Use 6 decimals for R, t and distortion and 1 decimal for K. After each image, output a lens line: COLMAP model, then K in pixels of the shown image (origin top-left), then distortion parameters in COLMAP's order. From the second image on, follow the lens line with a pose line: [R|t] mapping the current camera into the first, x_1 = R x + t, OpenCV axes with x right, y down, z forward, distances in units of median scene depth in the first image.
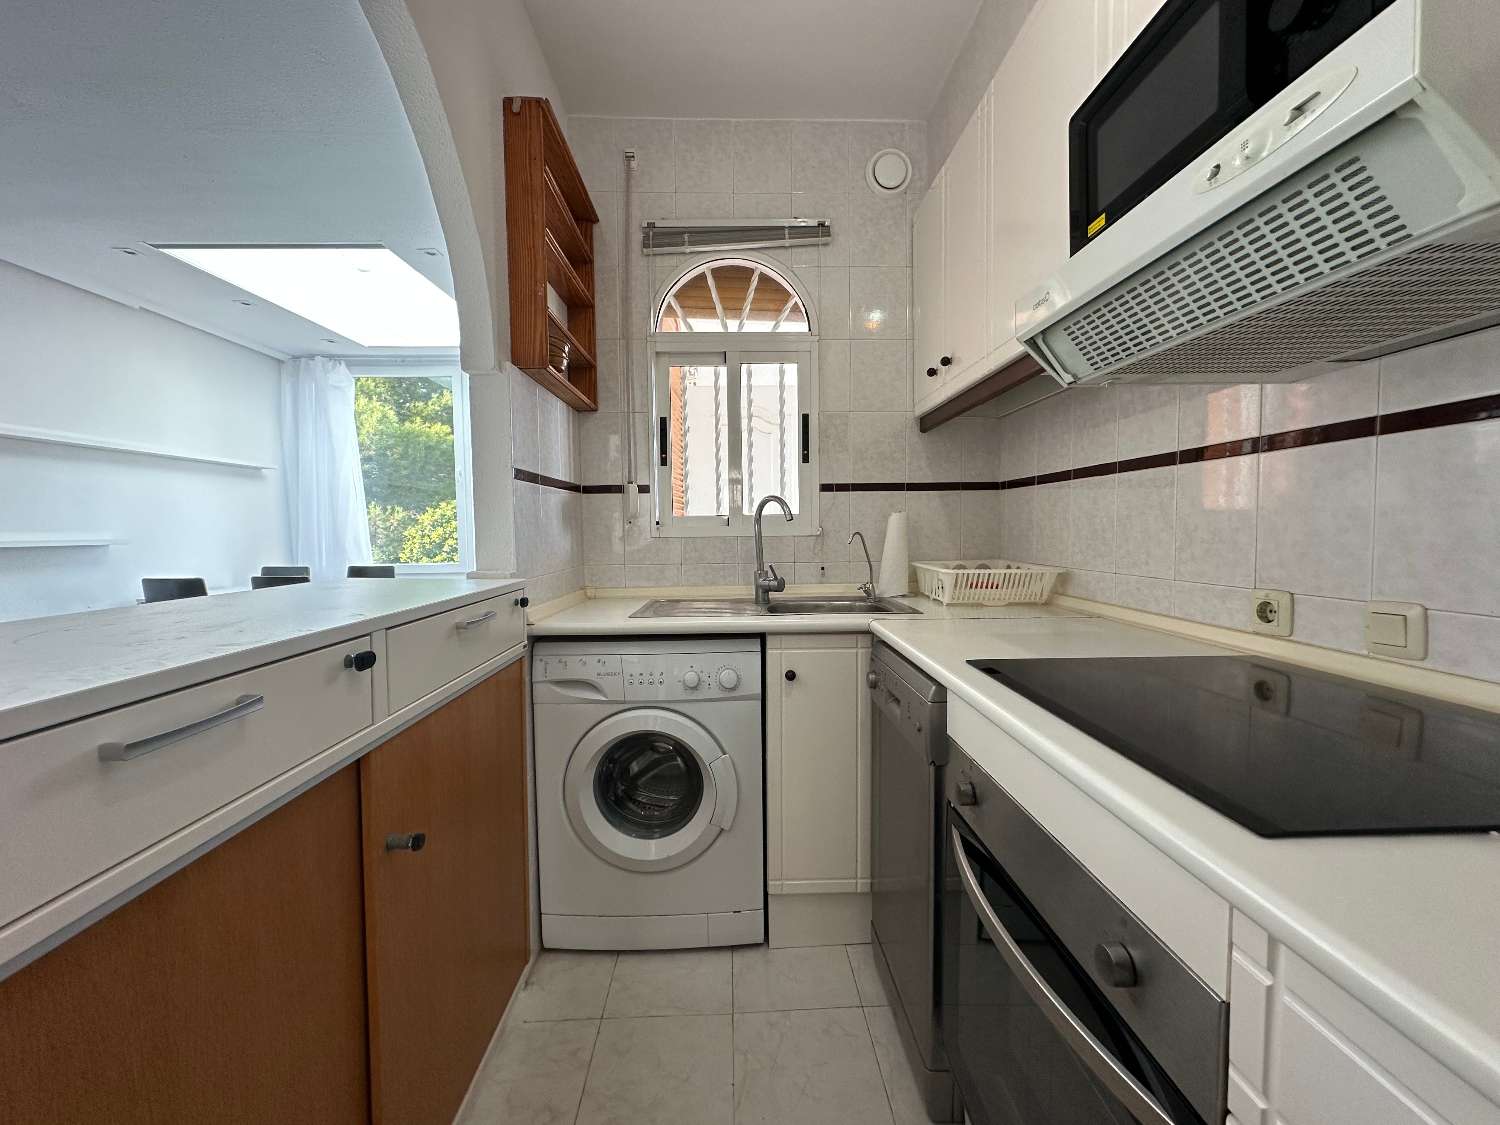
lens RADIAL K [[596.8, 0, 745.2], [0, 596.8, 573.5], [0, 0, 1]] dist [-0.005952, 0.000176]
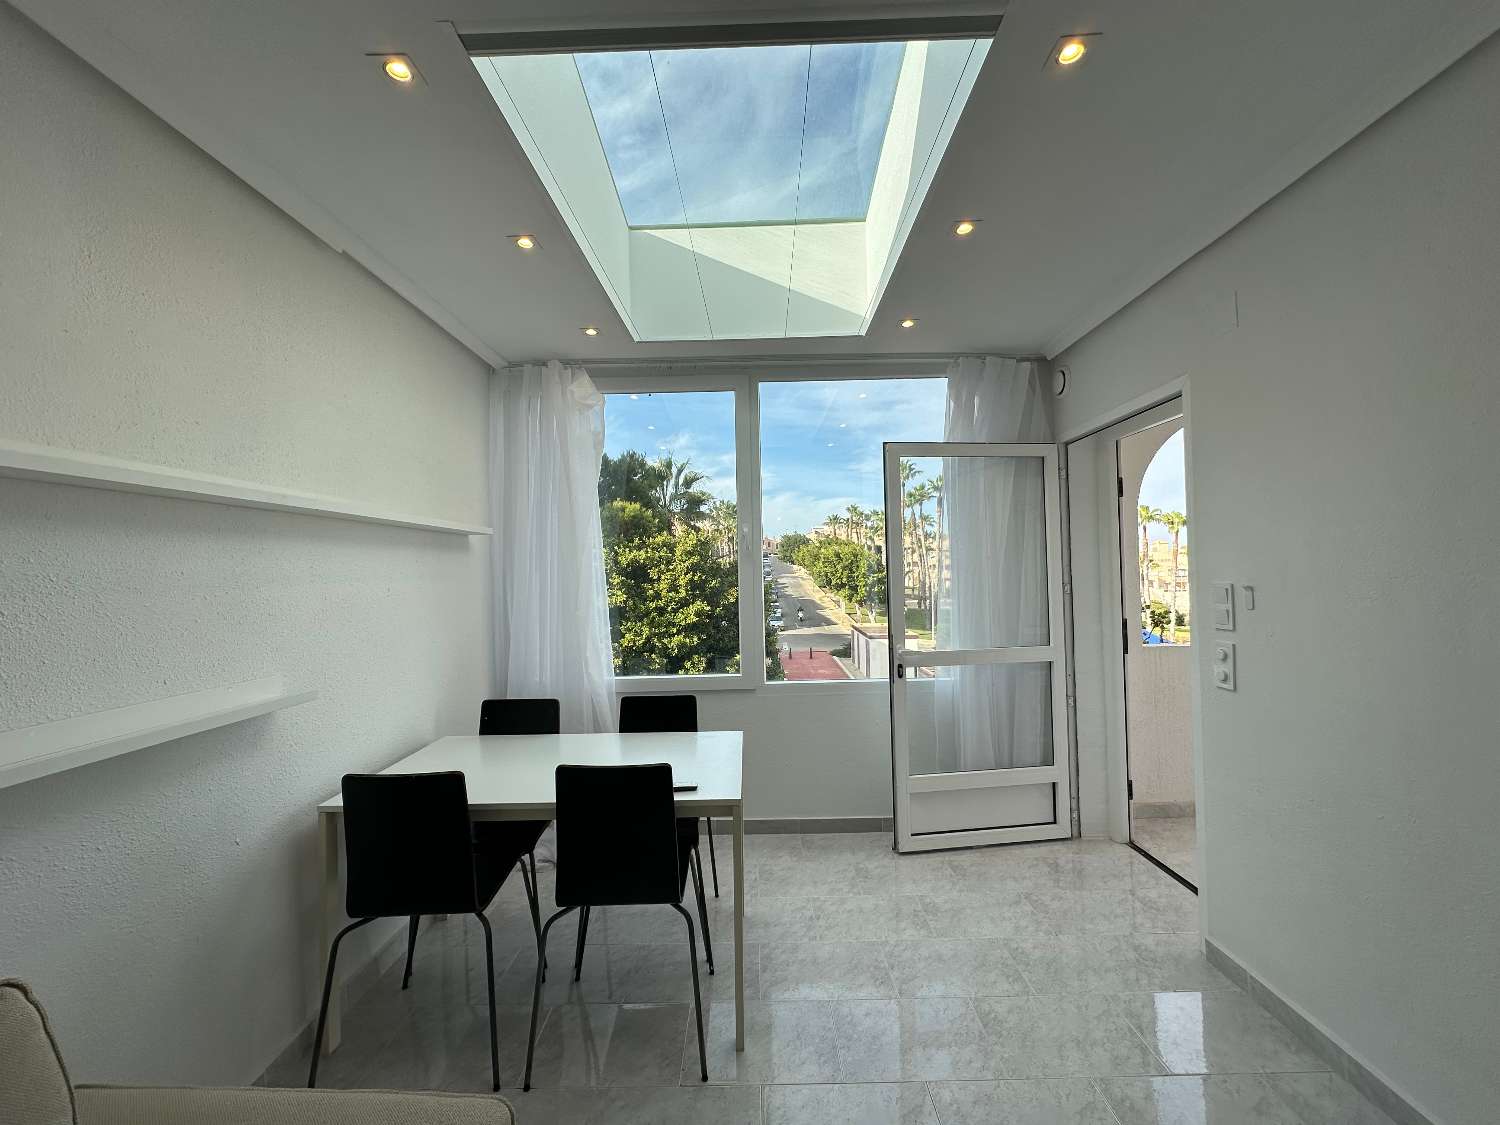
lens RADIAL K [[596.8, 0, 749.1], [0, 596.8, 563.9], [0, 0, 1]] dist [-0.005952, 0.000176]
pose [[0.999259, -0.007334, -0.037774, -0.509428], [0.004014, 0.996179, -0.087239, -0.091641], [0.038270, 0.087023, 0.995471, 0.401101]]
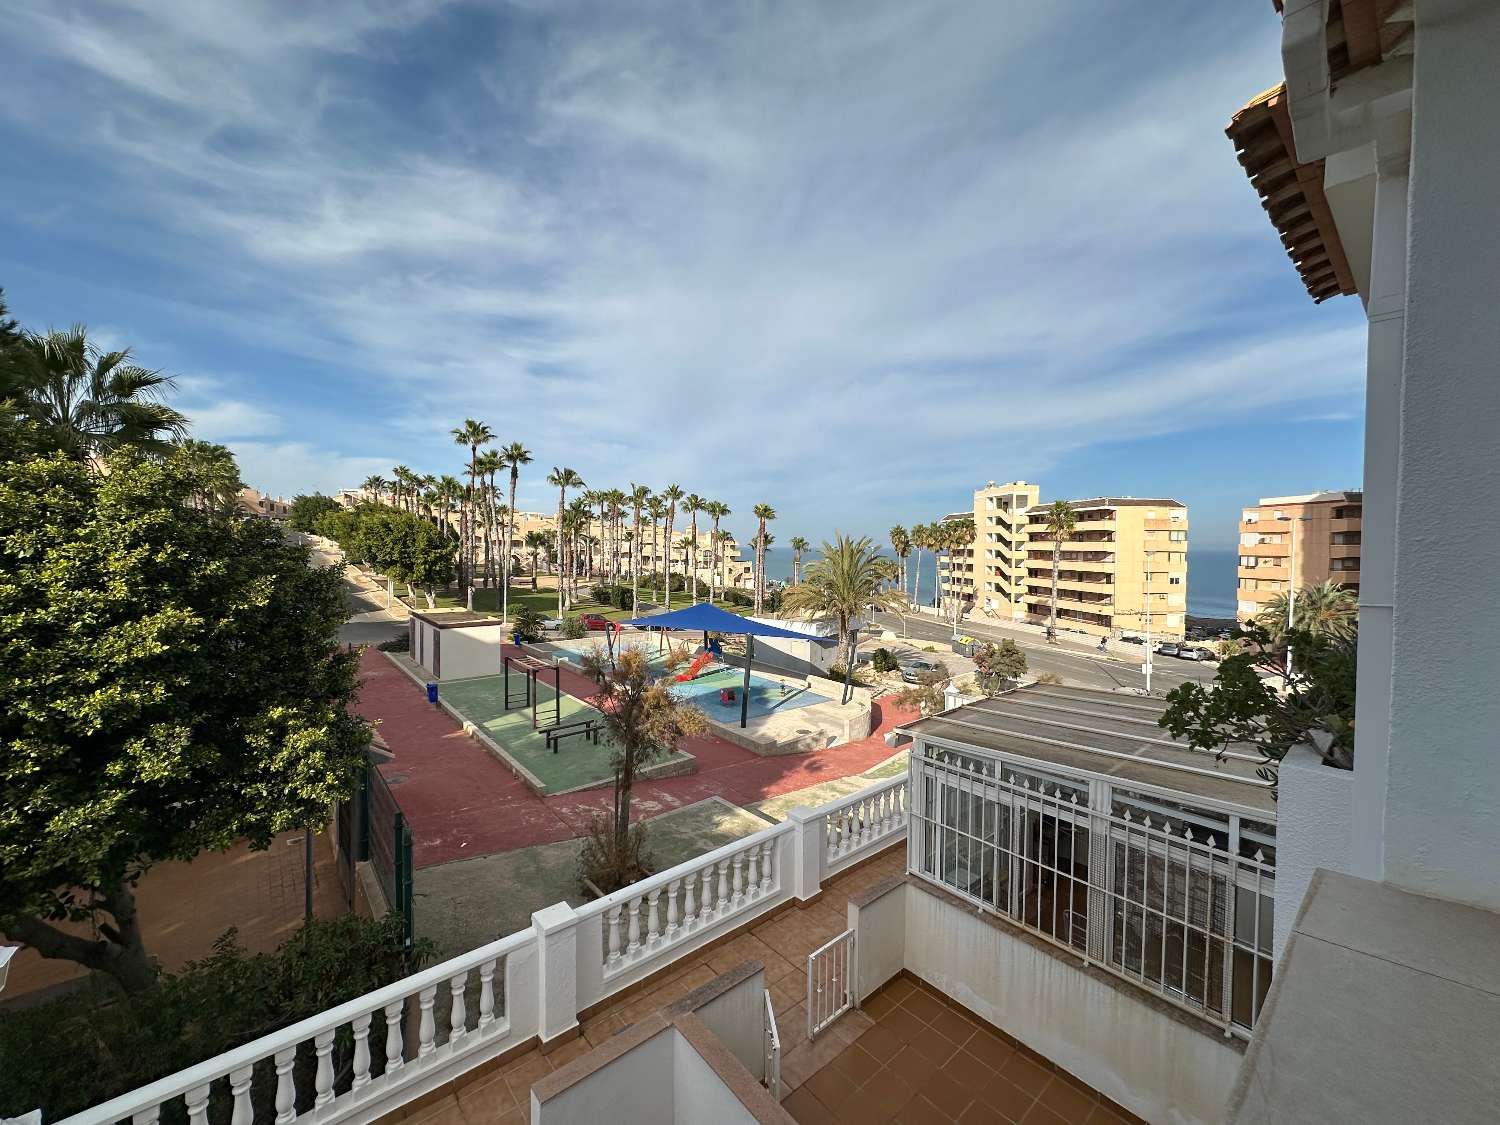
lens RADIAL K [[596.8, 0, 755.8], [0, 596.8, 561.7], [0, 0, 1]] dist [-0.005952, 0.000176]
pose [[0.776631, 0.001738, 0.629954, -0.641633], [0.029729, 0.998781, -0.039407, -0.155977], [-0.629254, 0.049332, 0.775632, 1.188624]]
